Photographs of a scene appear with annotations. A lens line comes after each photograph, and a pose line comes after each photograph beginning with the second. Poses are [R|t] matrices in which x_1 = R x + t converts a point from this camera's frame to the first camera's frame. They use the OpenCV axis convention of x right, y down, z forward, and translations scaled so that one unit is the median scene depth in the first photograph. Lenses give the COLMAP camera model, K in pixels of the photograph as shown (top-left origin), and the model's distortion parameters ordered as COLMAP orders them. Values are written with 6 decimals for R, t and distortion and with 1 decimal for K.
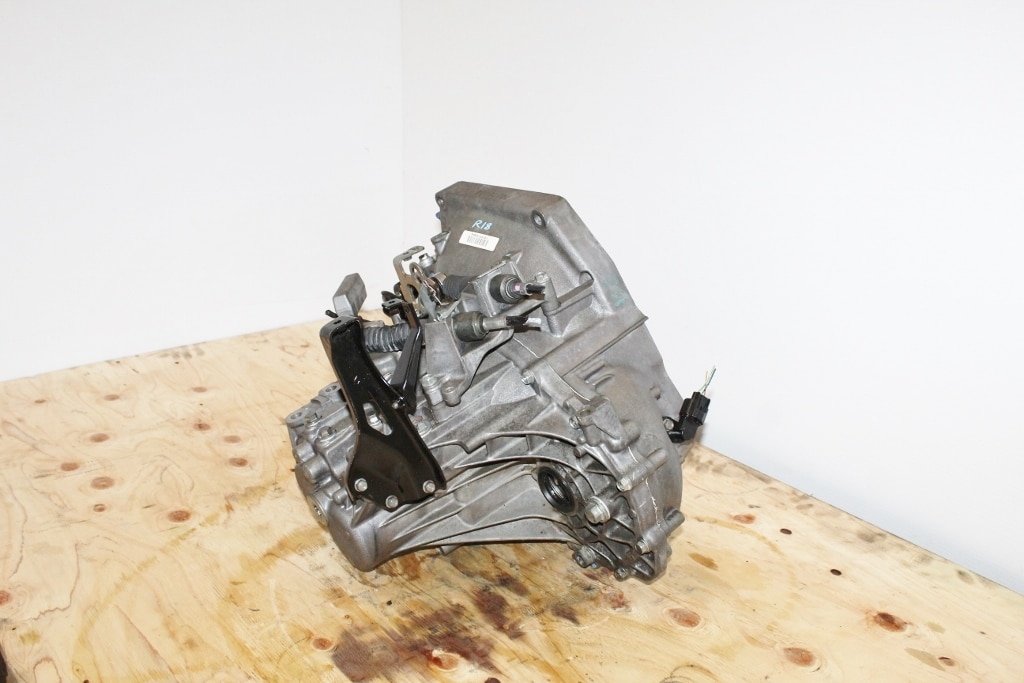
lens RADIAL K [[979.5, 0, 518.2], [0, 979.5, 334.2], [0, 0, 1]] dist [-0.050237, 0.000000]
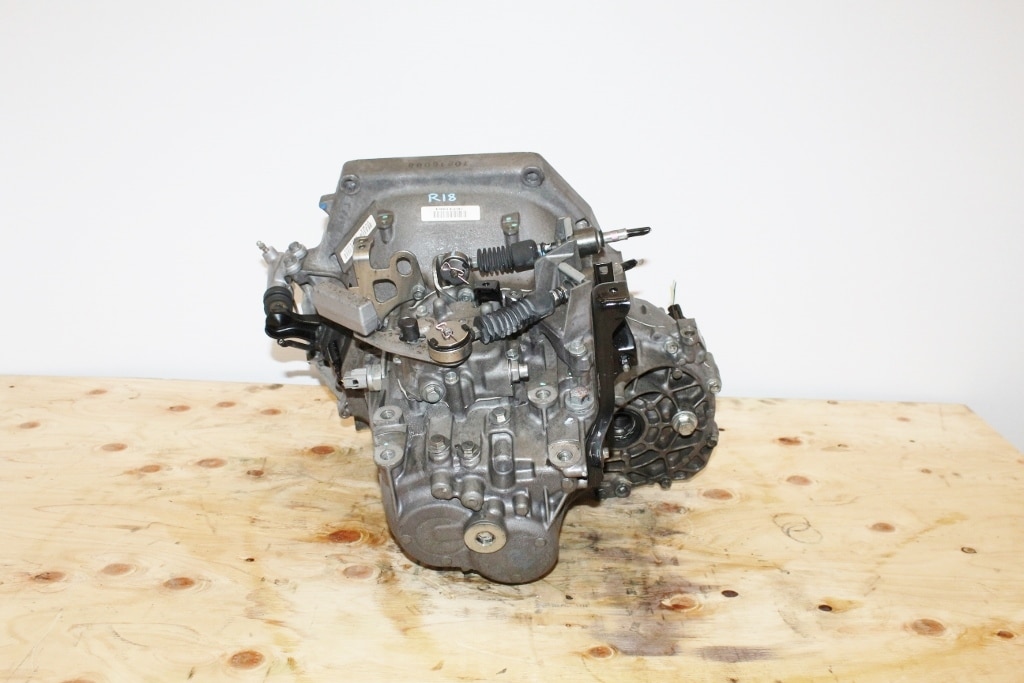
lens RADIAL K [[979.5, 0, 523.0], [0, 979.5, 352.0], [0, 0, 1]] dist [-0.050237, 0.000000]
pose [[0.598318, -0.259073, 0.758219, -0.823990], [0.249817, 0.959433, 0.130691, -0.083486], [-0.761319, 0.111221, 0.638767, 0.423100]]
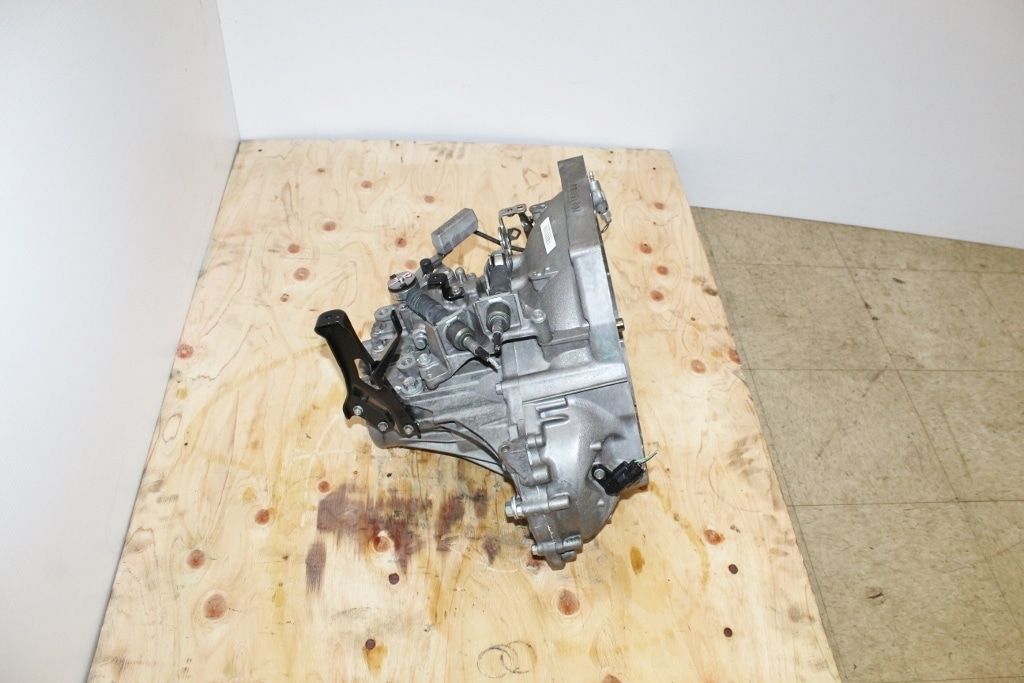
lens RADIAL K [[876.1, 0, 516.9], [0, 876.1, 337.9], [0, 0, 1]] dist [-0.081987, 0.030348]
pose [[0.812919, 0.433553, -0.388837, 0.410327], [-0.235183, 0.855202, 0.461864, -0.500511], [0.532777, -0.284011, 0.797174, 0.187507]]
